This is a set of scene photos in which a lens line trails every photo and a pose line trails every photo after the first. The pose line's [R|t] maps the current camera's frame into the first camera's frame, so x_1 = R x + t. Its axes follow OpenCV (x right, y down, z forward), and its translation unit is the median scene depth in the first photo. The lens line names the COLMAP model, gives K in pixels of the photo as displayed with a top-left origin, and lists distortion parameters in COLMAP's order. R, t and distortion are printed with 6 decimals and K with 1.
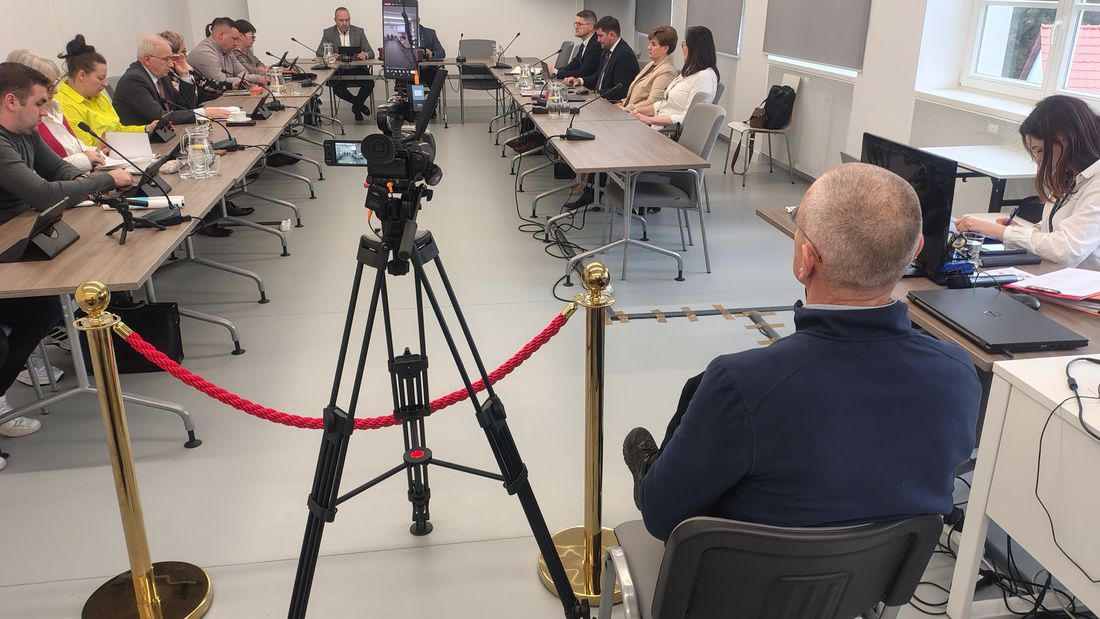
lens RADIAL K [[827.6, 0, 553.4], [0, 827.6, 307.3], [0, 0, 1]] dist [0.122072, -0.191202]
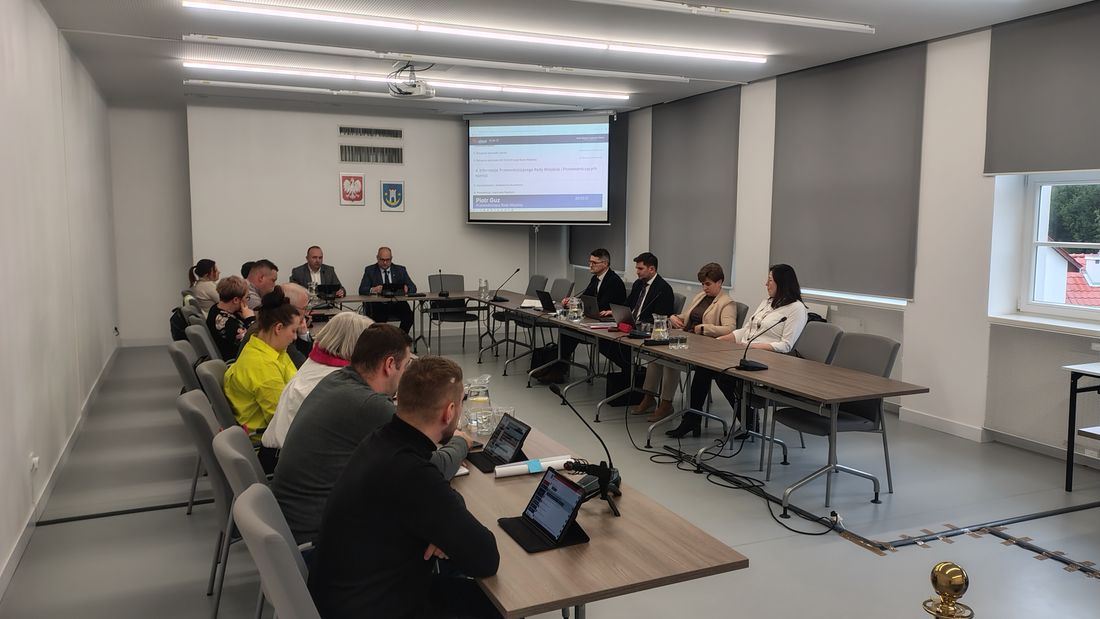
lens RADIAL K [[827.6, 0, 553.4], [0, 827.6, 307.3], [0, 0, 1]] dist [0.122072, -0.191202]
pose [[0.965969, -0.026331, 0.257313, -0.407170], [0.091609, 0.965149, -0.245145, -0.039400], [-0.241891, 0.260375, 0.934716, 0.062041]]
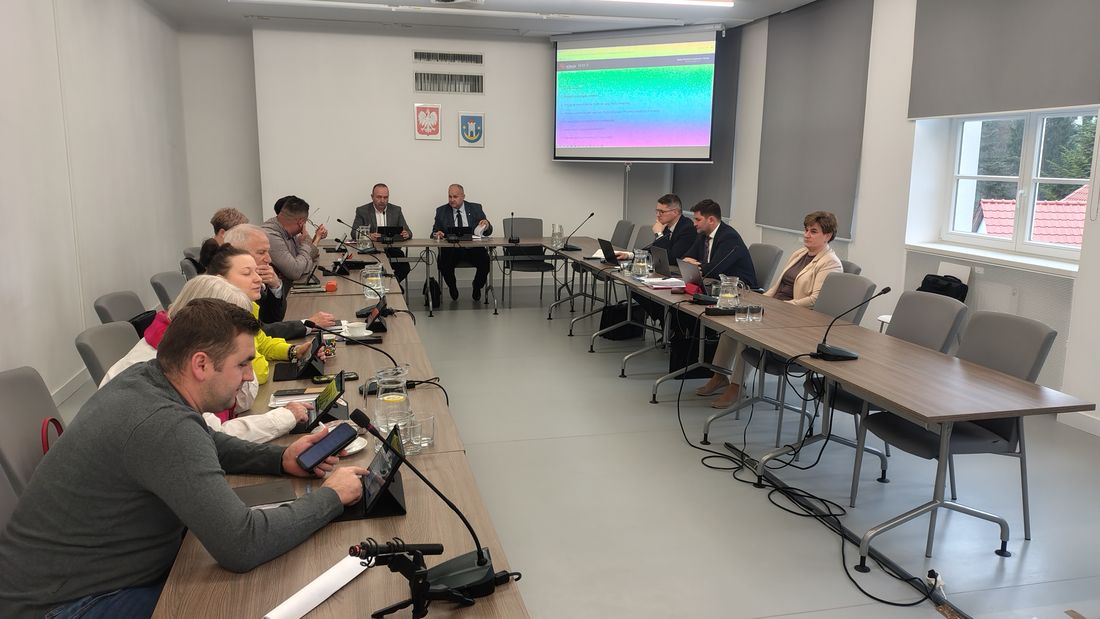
lens RADIAL K [[827.6, 0, 553.4], [0, 827.6, 307.3], [0, 0, 1]] dist [0.122072, -0.191202]
pose [[0.996108, -0.006974, 0.087870, -0.248659], [0.023505, 0.981785, -0.188534, -0.095431], [-0.084955, 0.189865, 0.978128, 0.234980]]
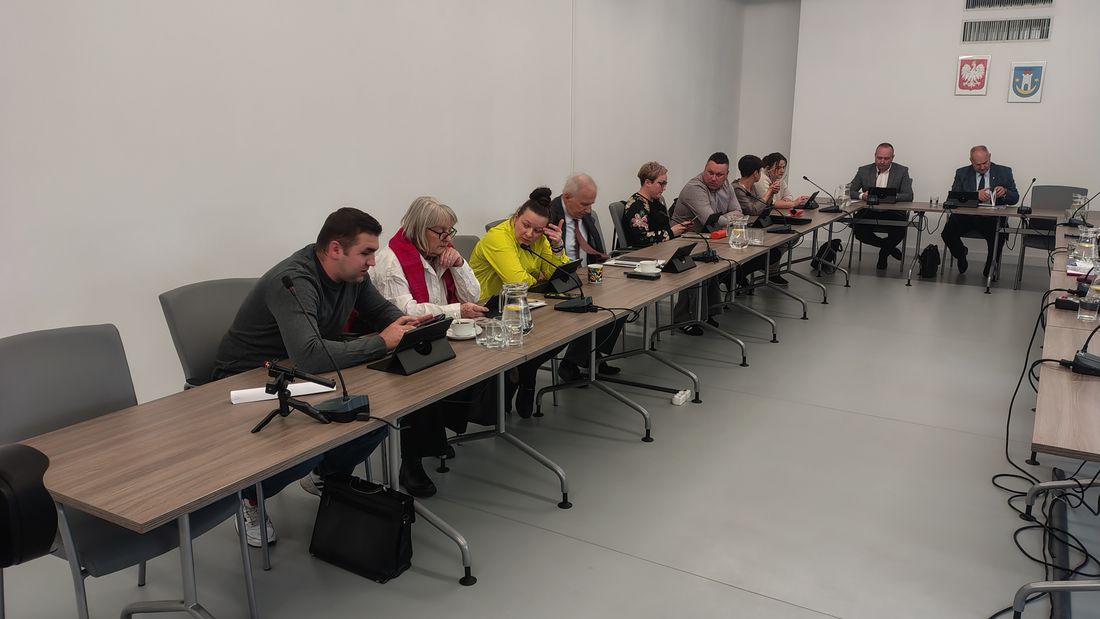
lens RADIAL K [[827.7, 0, 564.7], [0, 827.7, 298.9], [0, 0, 1]] dist [0.119038, -0.195256]
pose [[0.776165, 0.139535, -0.614897, 0.082386], [-0.232149, 0.969942, -0.072931, -0.106636], [0.586238, 0.199354, 0.785228, 0.273148]]
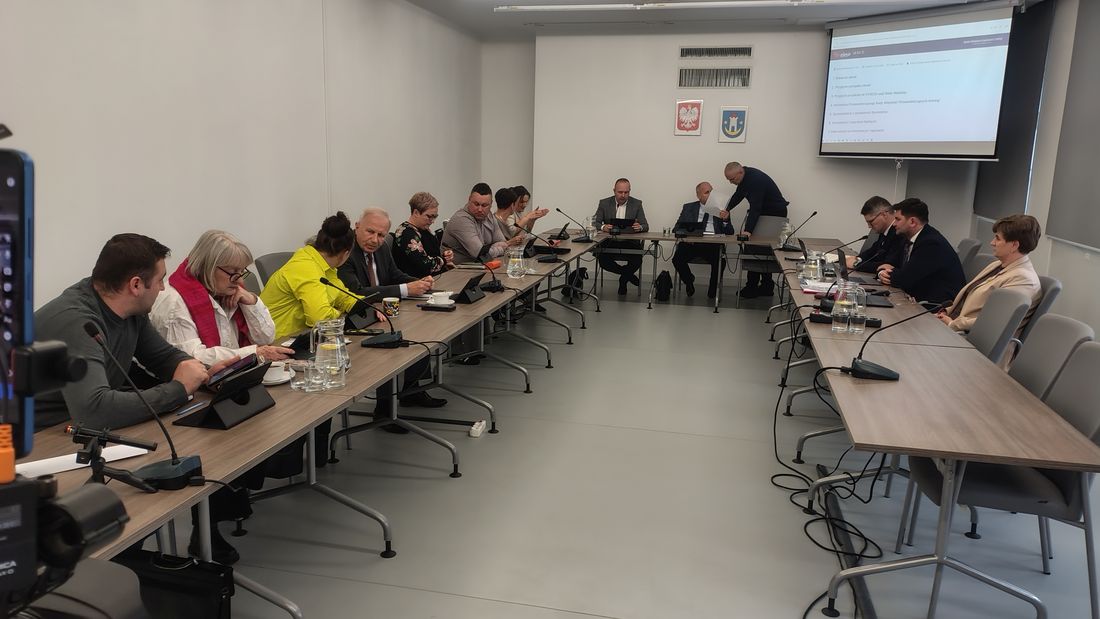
lens RADIAL K [[825.2, 0, 536.6], [0, 825.2, 308.8], [0, 0, 1]] dist [0.125305, -0.193147]
pose [[0.927628, 0.088240, -0.362932, 0.017977], [-0.154340, 0.975411, -0.157330, -0.094660], [0.340125, 0.201959, 0.918437, 0.254588]]
